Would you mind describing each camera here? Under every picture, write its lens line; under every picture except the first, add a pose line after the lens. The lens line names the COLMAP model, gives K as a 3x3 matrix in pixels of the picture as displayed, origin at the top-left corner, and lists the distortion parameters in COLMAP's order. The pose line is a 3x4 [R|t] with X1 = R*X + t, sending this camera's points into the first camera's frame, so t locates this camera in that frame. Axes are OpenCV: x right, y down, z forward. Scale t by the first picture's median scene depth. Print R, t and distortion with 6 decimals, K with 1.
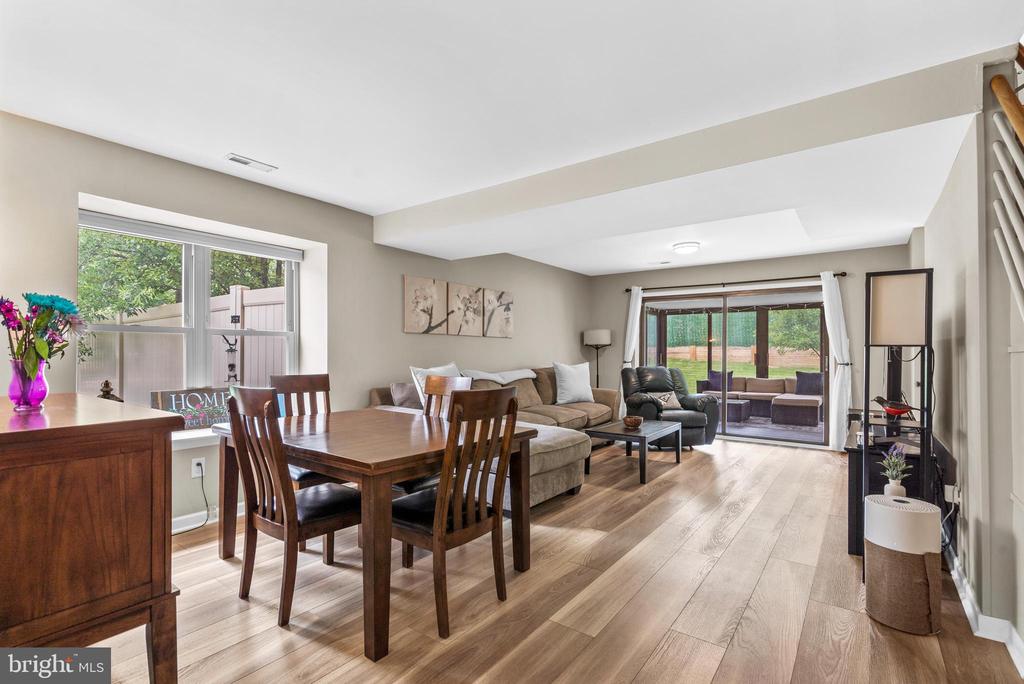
lens RADIAL K [[477.0, 0, 513.2], [0, 477.0, 348.7], [0, 0, 1]] dist [-0.005608, 0.004088]
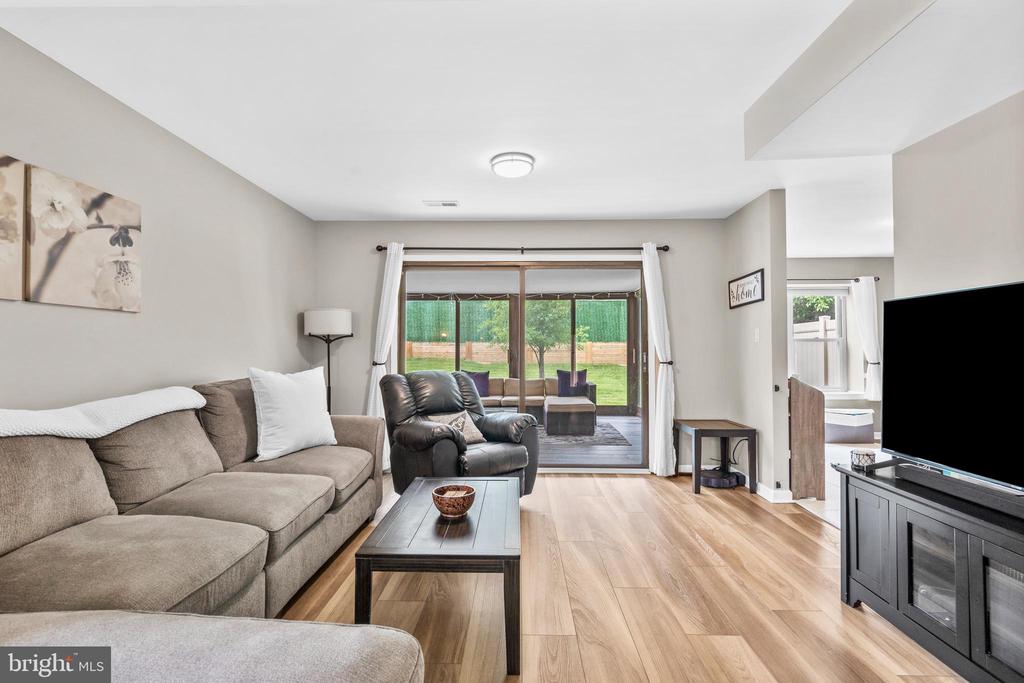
lens RADIAL K [[477.0, 0, 503.3], [0, 477.0, 341.4], [0, 0, 1]] dist [-0.005608, 0.004088]
pose [[0.825518, 0.006870, 0.564334, 0.027501], [-0.002296, 0.999959, -0.008814, 0.005171], [-0.564371, 0.005980, 0.825499, 0.494929]]
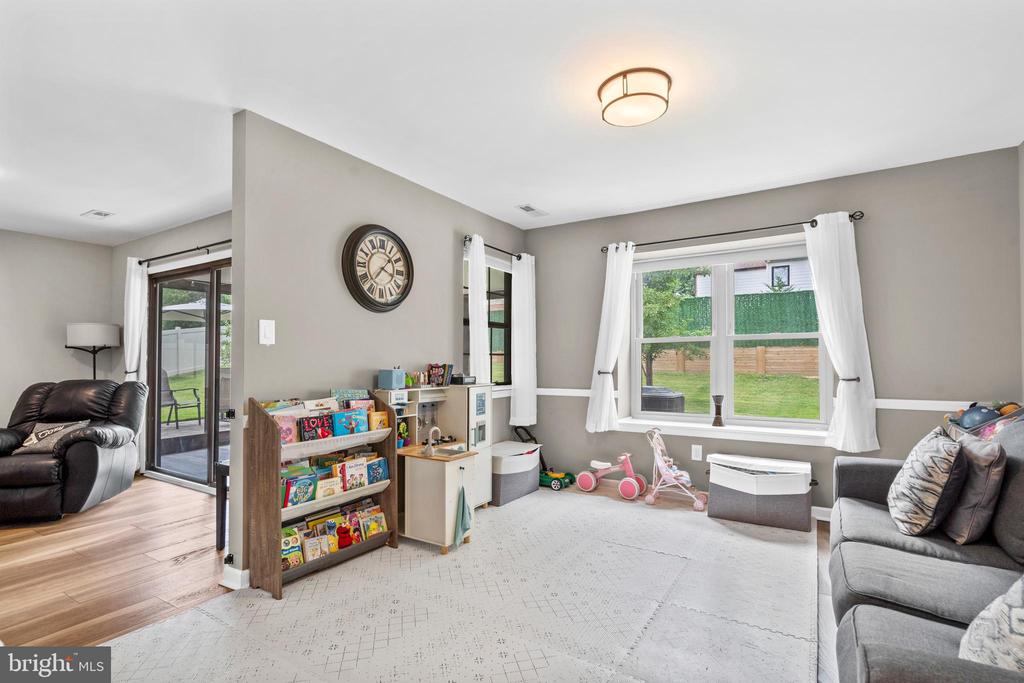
lens RADIAL K [[477.0, 0, 517.7], [0, 477.0, 358.8], [0, 0, 1]] dist [-0.005608, 0.004088]
pose [[0.997572, -0.008093, 0.069177, 0.911052], [0.007891, 0.999964, 0.003195, 0.014403], [-0.069200, -0.002642, 0.997599, 0.379669]]
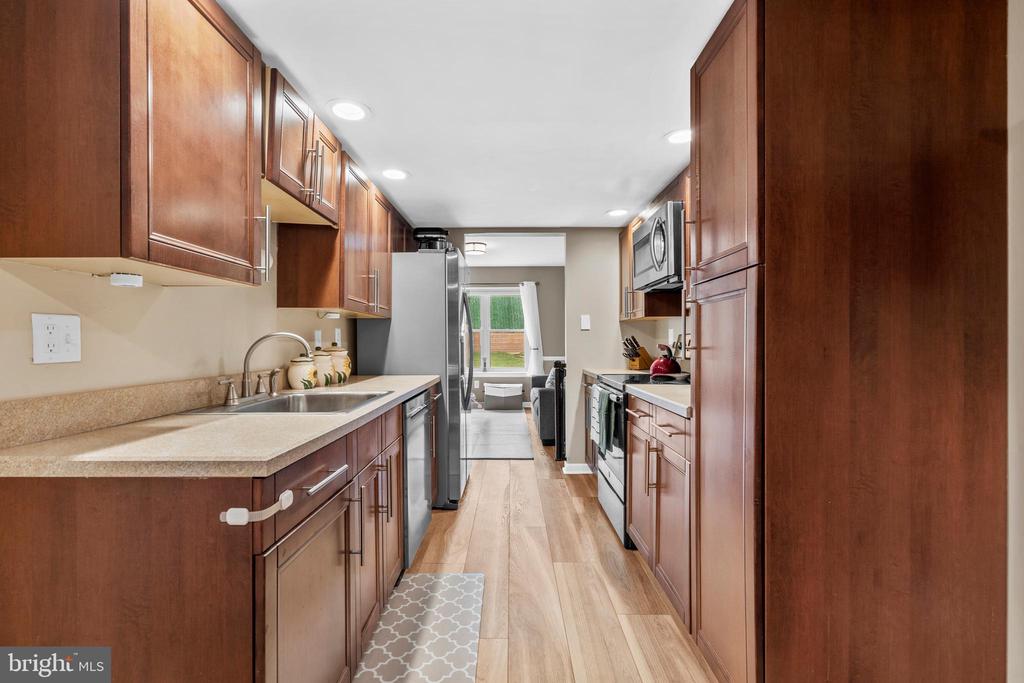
lens RADIAL K [[477.0, 0, 513.9], [0, 477.0, 342.8], [0, 0, 1]] dist [-0.005608, 0.004088]
pose [[0.803392, -0.010979, 0.595349, 0.452164], [0.003389, 0.999898, 0.013865, 0.005491], [-0.595440, -0.009122, 0.803348, -0.179135]]
